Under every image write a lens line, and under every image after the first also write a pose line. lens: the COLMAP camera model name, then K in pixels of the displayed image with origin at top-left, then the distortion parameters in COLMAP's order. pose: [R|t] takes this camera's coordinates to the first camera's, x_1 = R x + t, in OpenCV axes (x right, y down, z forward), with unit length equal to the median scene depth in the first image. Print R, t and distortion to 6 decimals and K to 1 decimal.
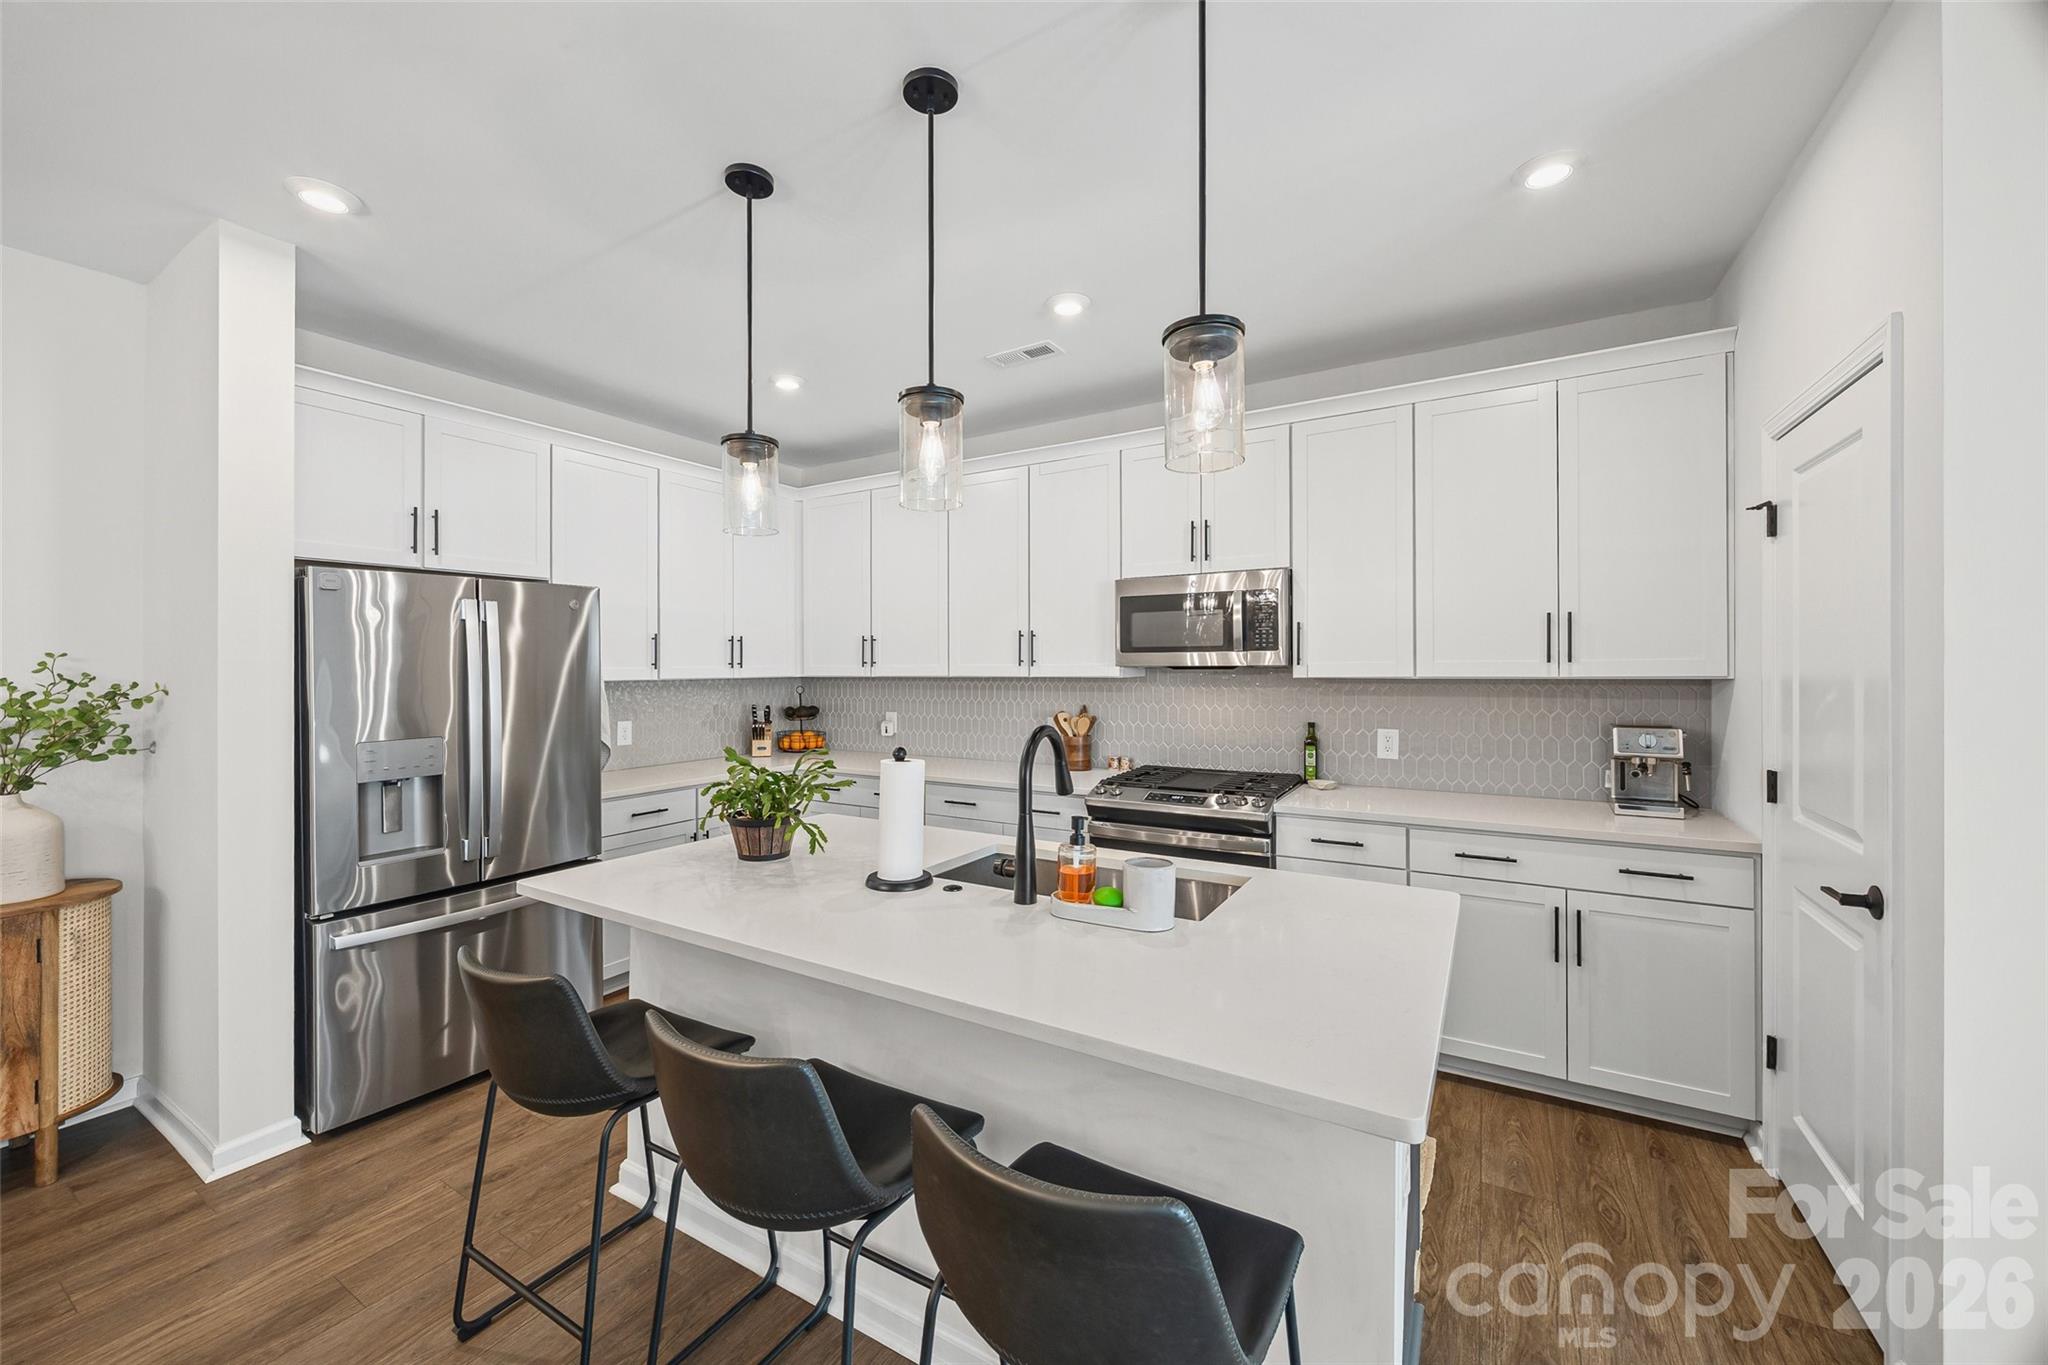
lens RADIAL K [[788.0, 0, 1009.0], [0, 788.0, 662.9], [0, 0, 1]] dist [-0.003588, 0.000232]
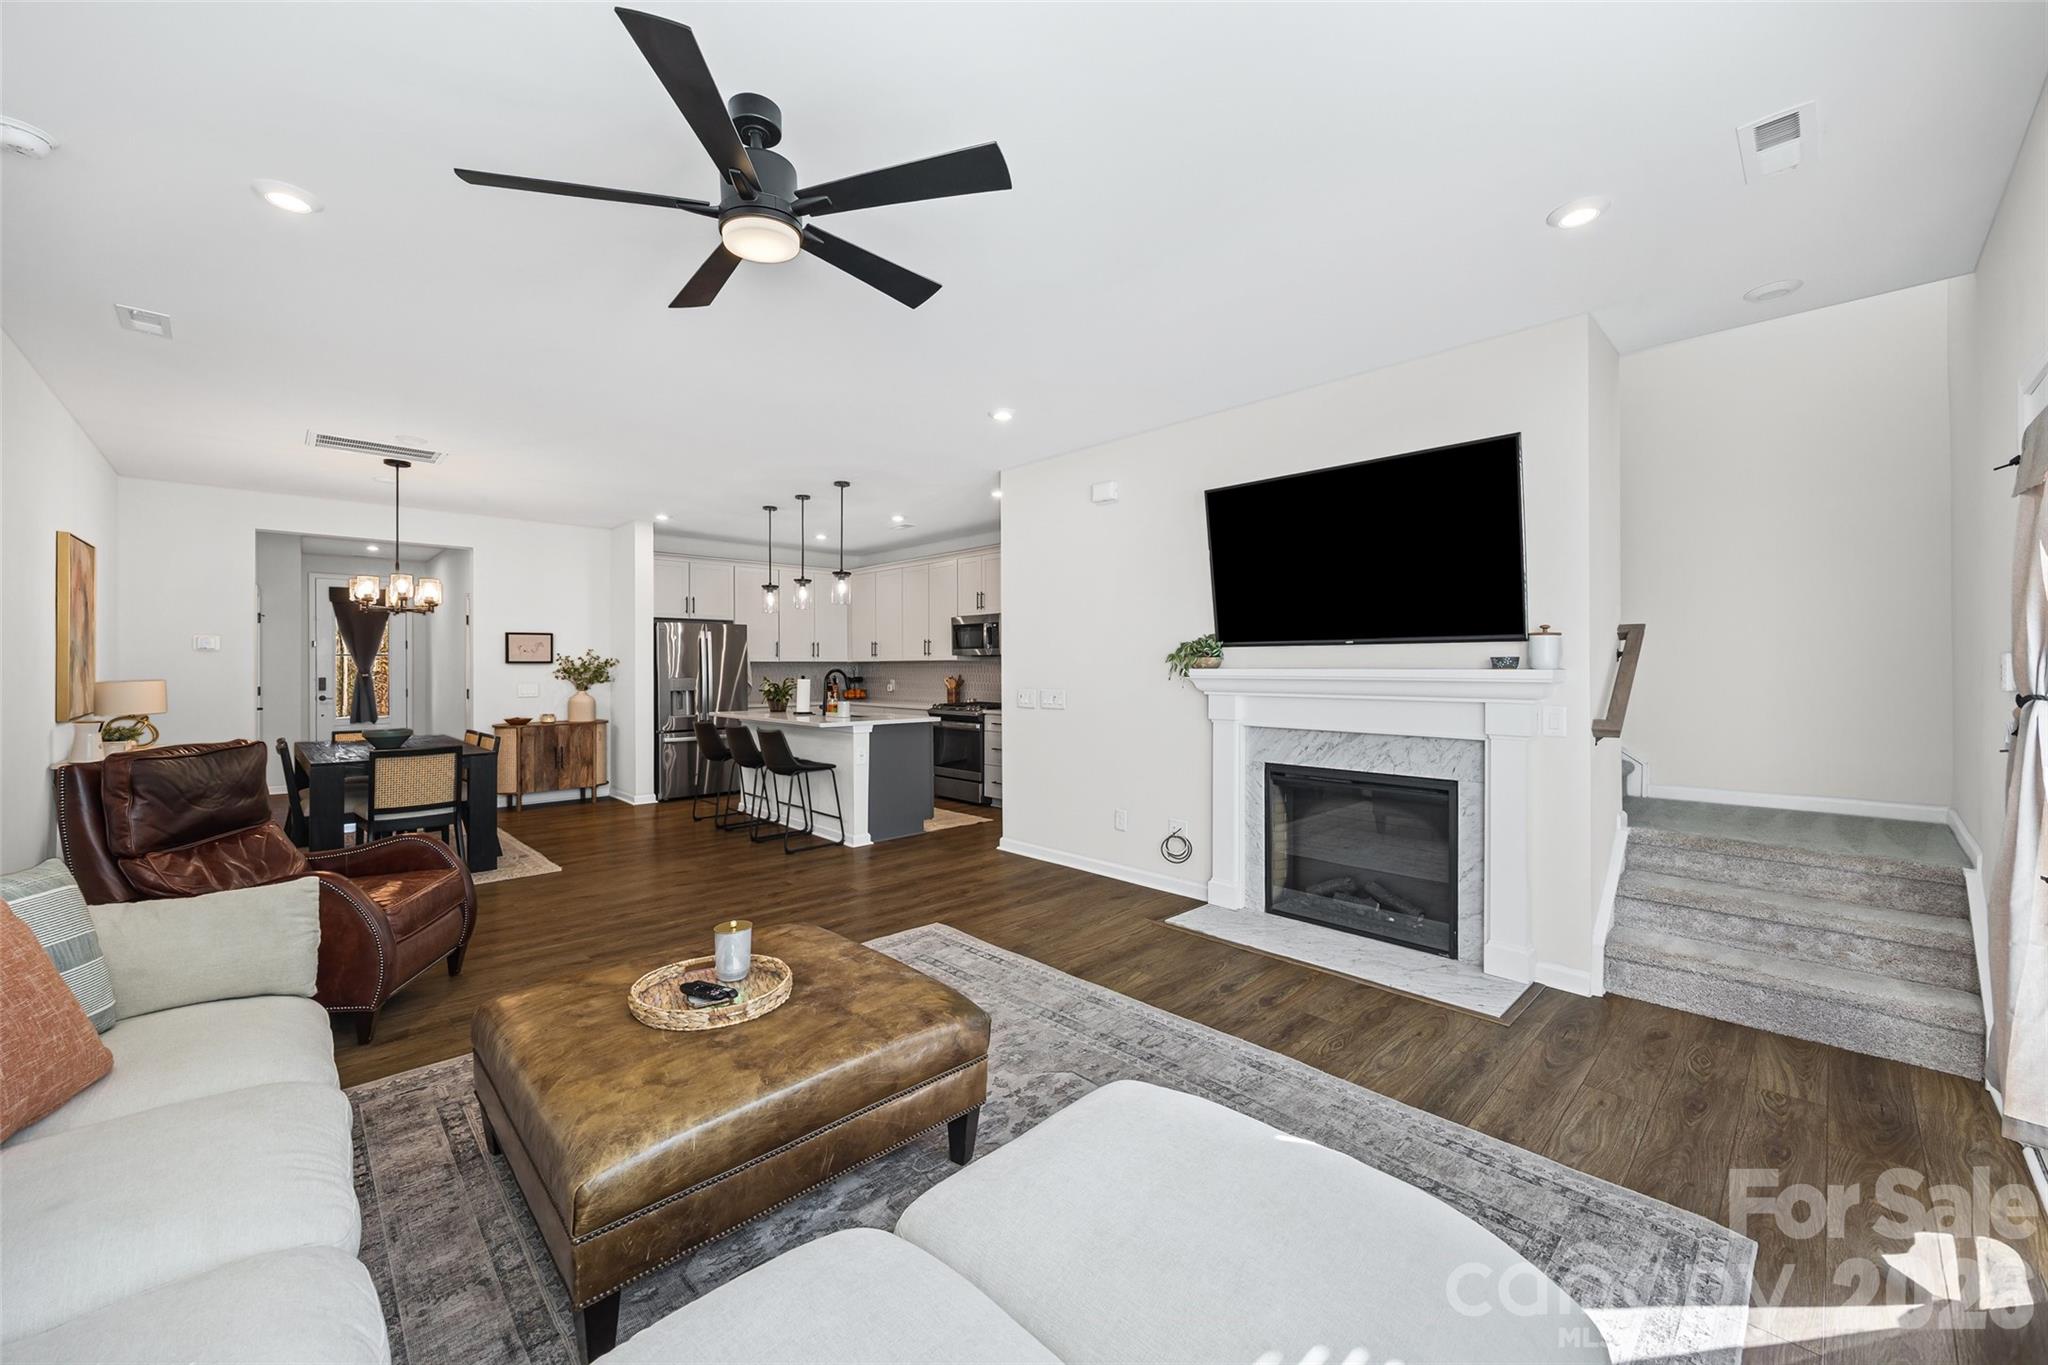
lens RADIAL K [[788.0, 0, 1022.9], [0, 788.0, 679.0], [0, 0, 1]] dist [-0.003588, 0.000232]
pose [[0.965972, 0.006708, -0.258558, 1.393477], [-0.001581, 0.999798, 0.020032, 0.039714], [0.258640, -0.018942, 0.965788, -1.732981]]
